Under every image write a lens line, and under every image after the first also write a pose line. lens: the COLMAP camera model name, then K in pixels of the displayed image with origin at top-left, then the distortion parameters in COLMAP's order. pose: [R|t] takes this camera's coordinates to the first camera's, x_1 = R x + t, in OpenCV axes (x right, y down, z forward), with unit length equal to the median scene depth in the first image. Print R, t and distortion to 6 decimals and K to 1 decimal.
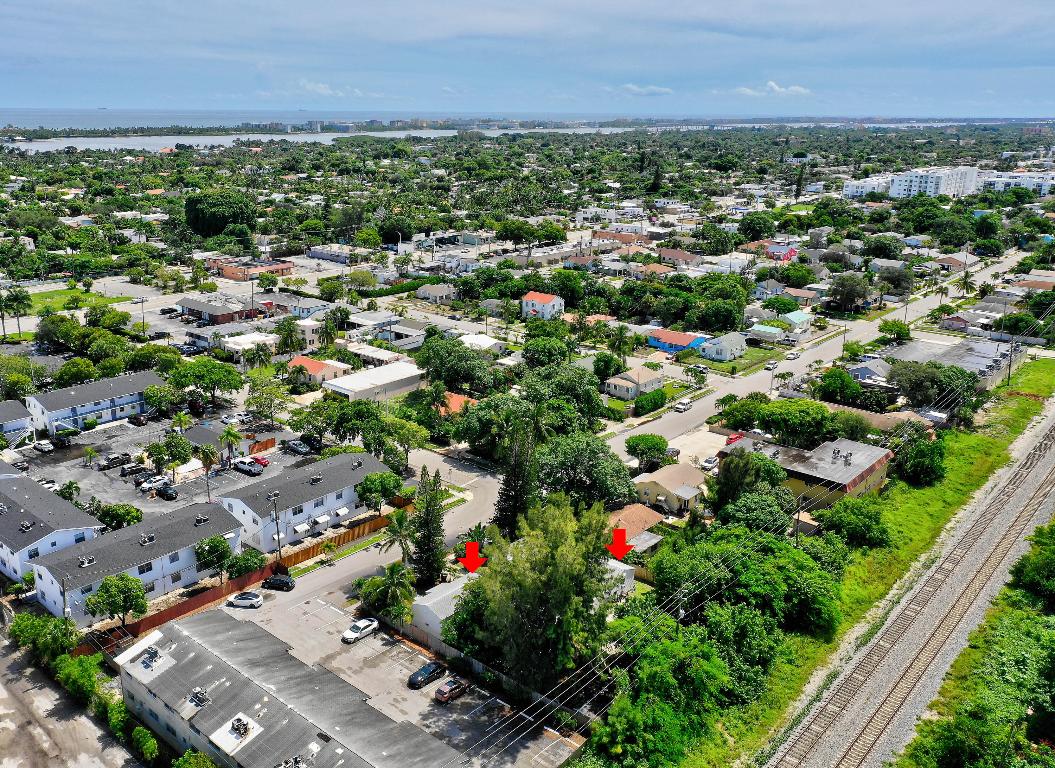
lens RADIAL K [[898.8, 0, 527.5], [0, 898.8, 384.0], [0, 0, 1]] dist [-0.002287, -0.000666]
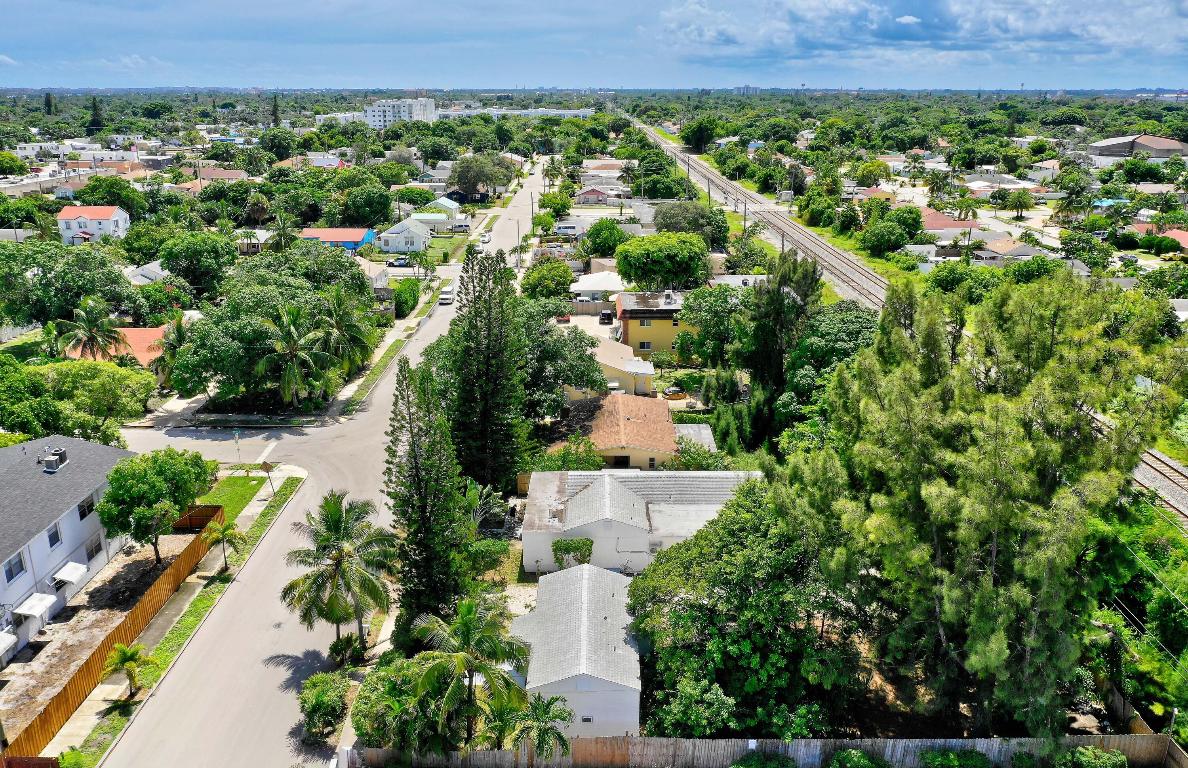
lens RADIAL K [[918.6, 0, 594.0], [0, 918.6, 384.0], [0, 0, 1]] dist [-0.006340, -0.002925]
pose [[0.767017, -0.216071, 0.604151, -0.211505], [0.204702, 0.974793, 0.088744, 0.060191], [-0.608097, 0.055602, 0.791913, 0.448295]]
